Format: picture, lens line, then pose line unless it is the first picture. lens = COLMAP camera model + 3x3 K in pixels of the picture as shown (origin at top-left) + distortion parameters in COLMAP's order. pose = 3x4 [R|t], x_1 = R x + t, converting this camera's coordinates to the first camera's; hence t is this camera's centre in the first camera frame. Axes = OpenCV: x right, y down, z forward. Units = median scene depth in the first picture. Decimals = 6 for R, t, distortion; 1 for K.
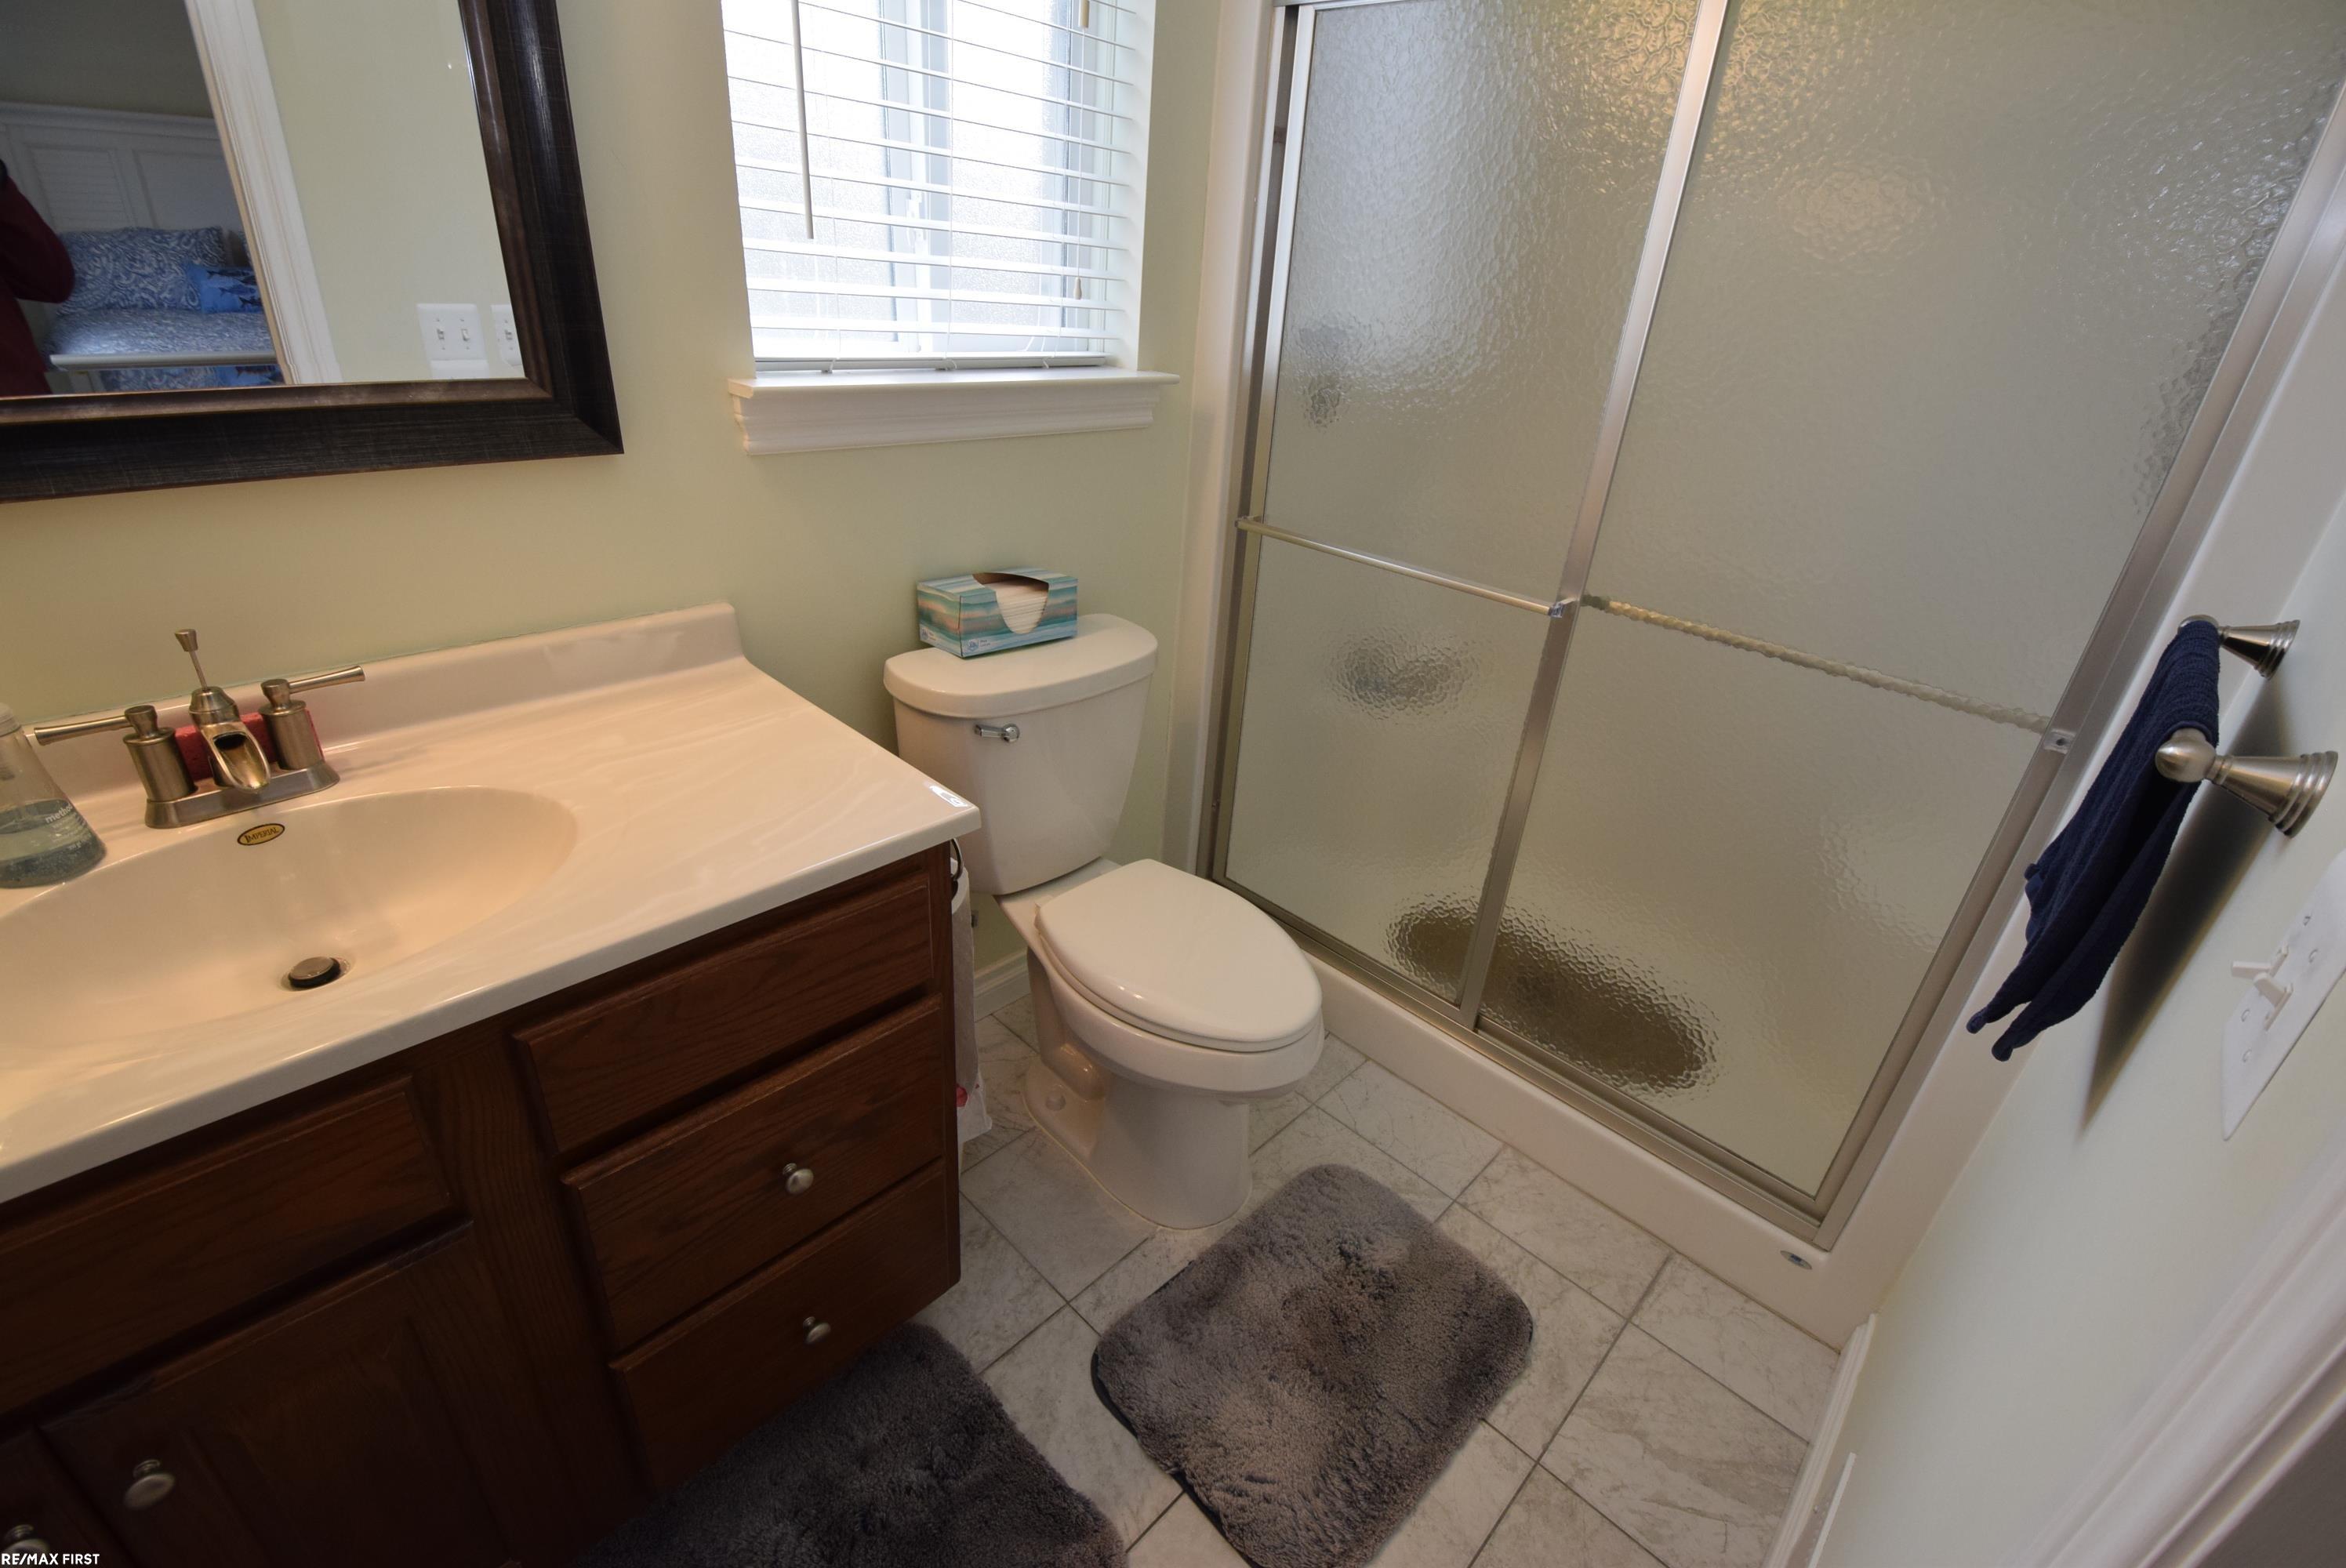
lens RADIAL K [[1027.5, 0, 1176.1], [0, 1027.5, 784.2], [0, 0, 1]] dist [0.016684, -0.023493]
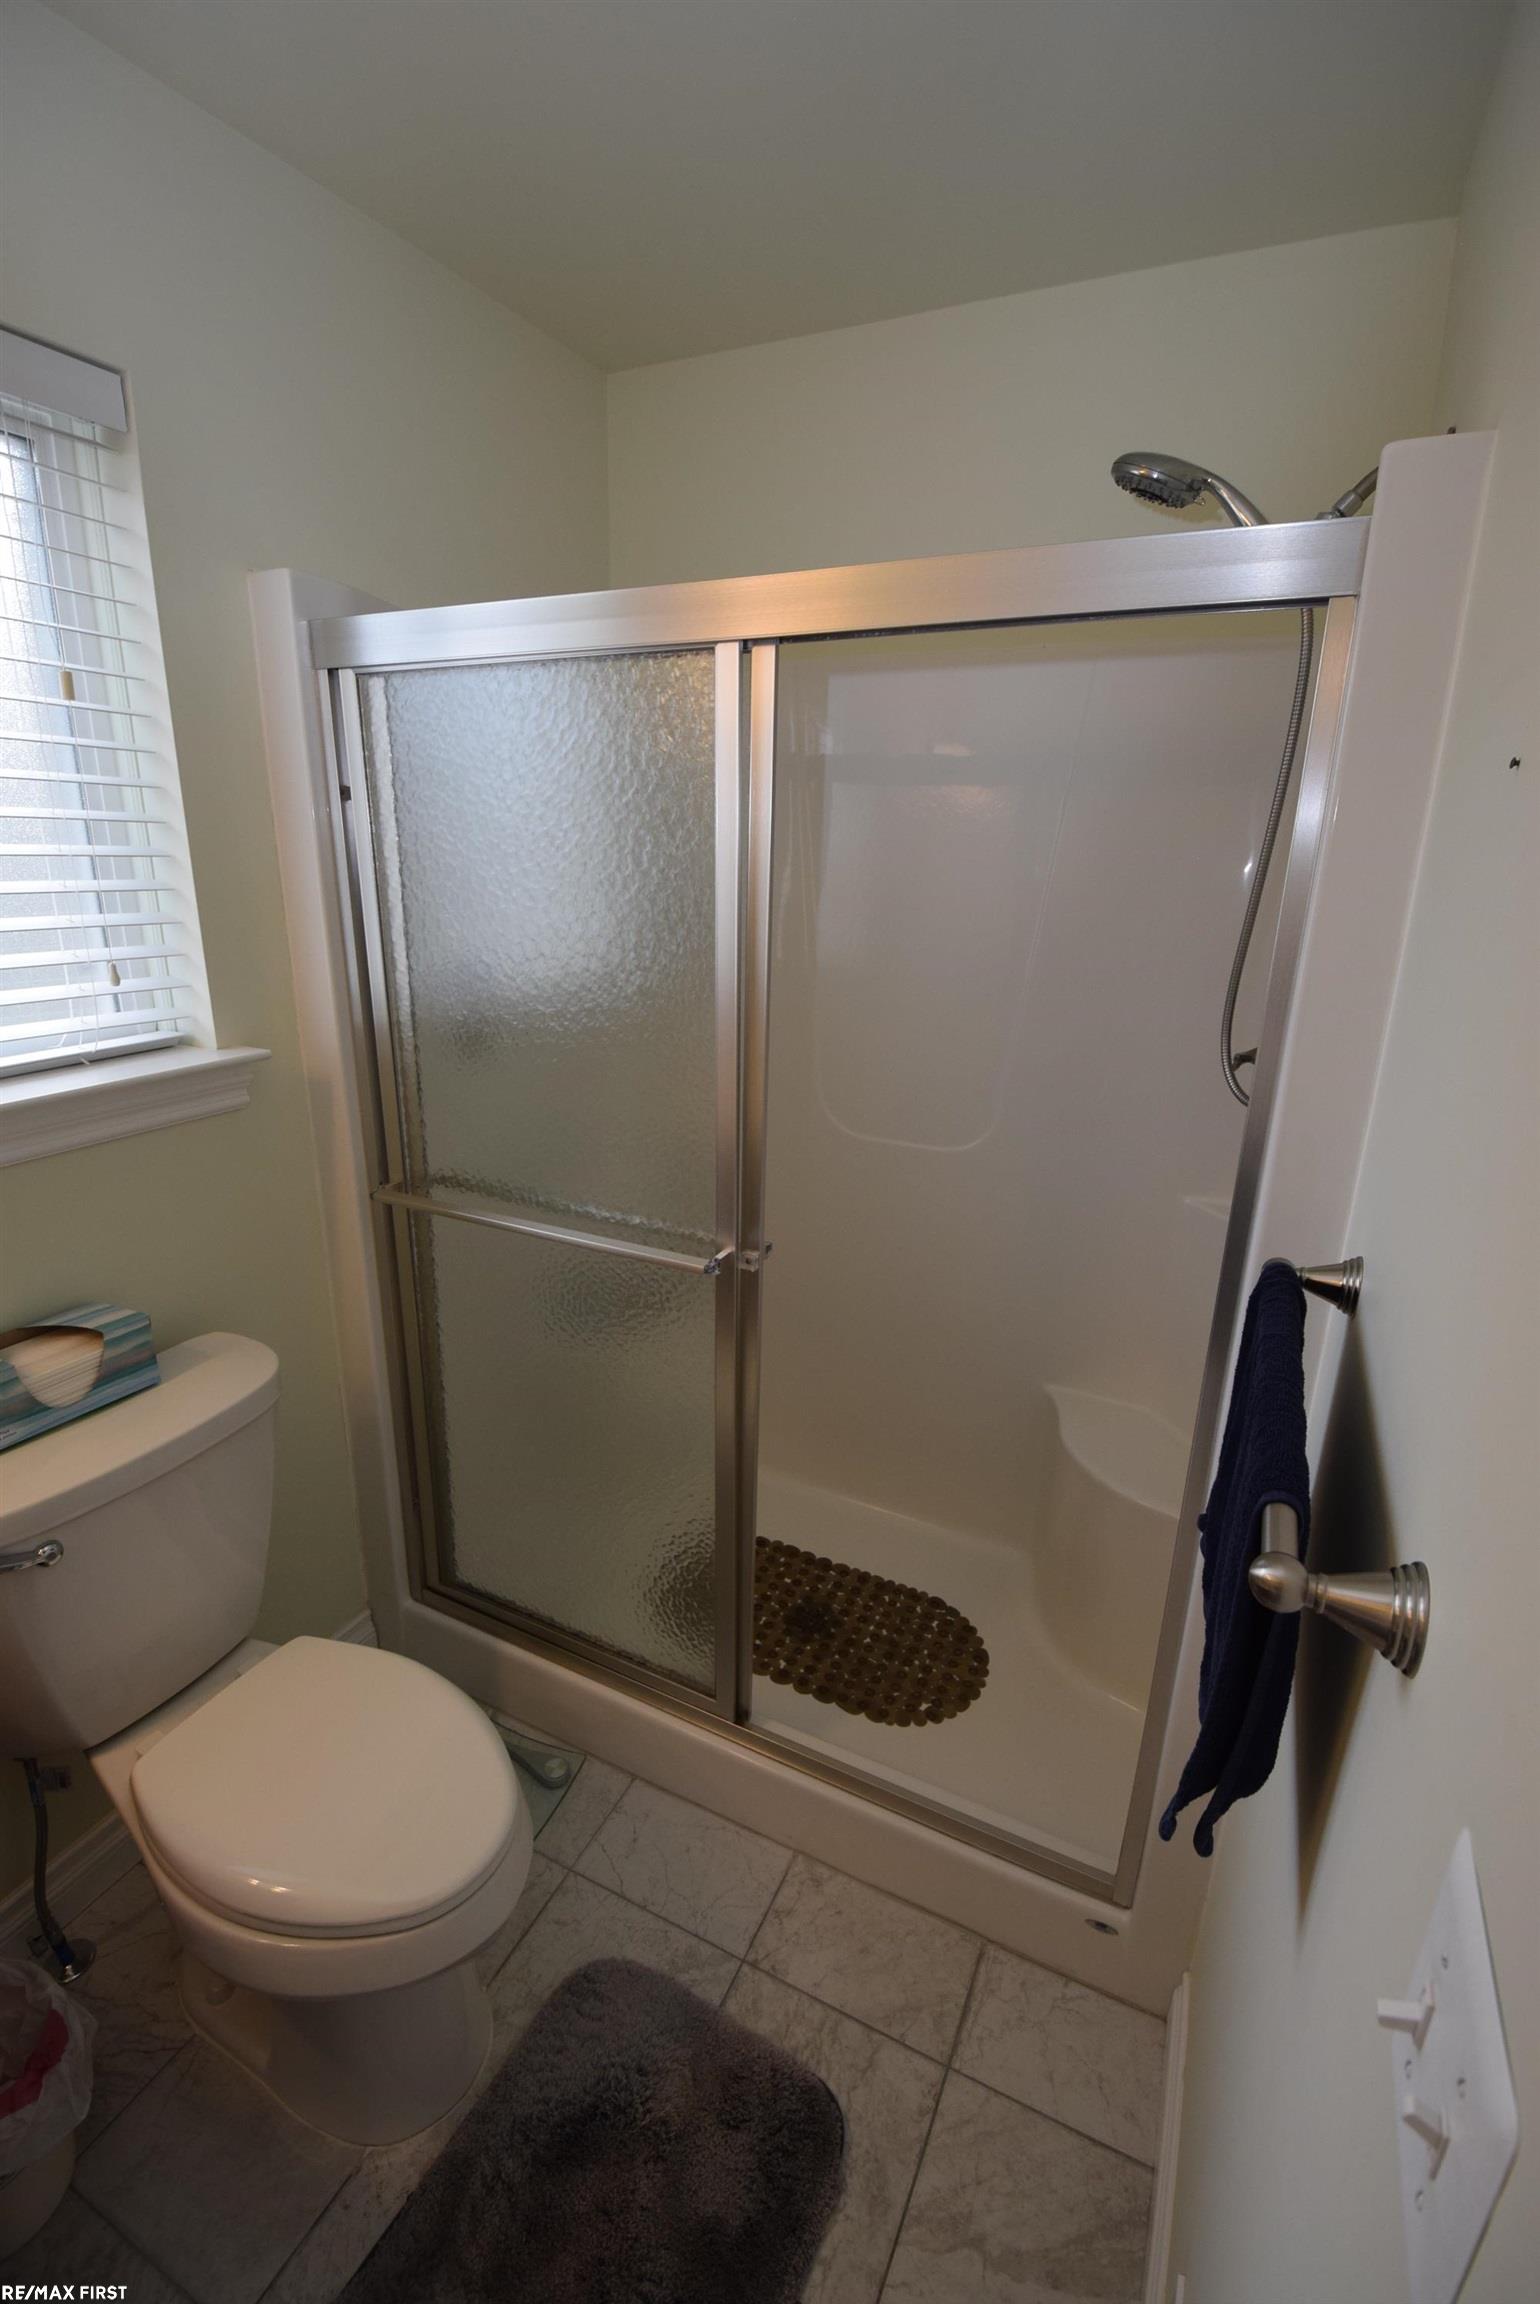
lens RADIAL K [[1014.6, 0, 767.0], [0, 1014.6, 1146.7], [0, 0, 1]] dist [-0.029037, -0.001140]
pose [[0.950391, -0.145294, 0.275039, 0.172140], [0.188624, 0.972282, -0.138160, -0.130962], [-0.247342, 0.183185, 0.951454, 0.110954]]
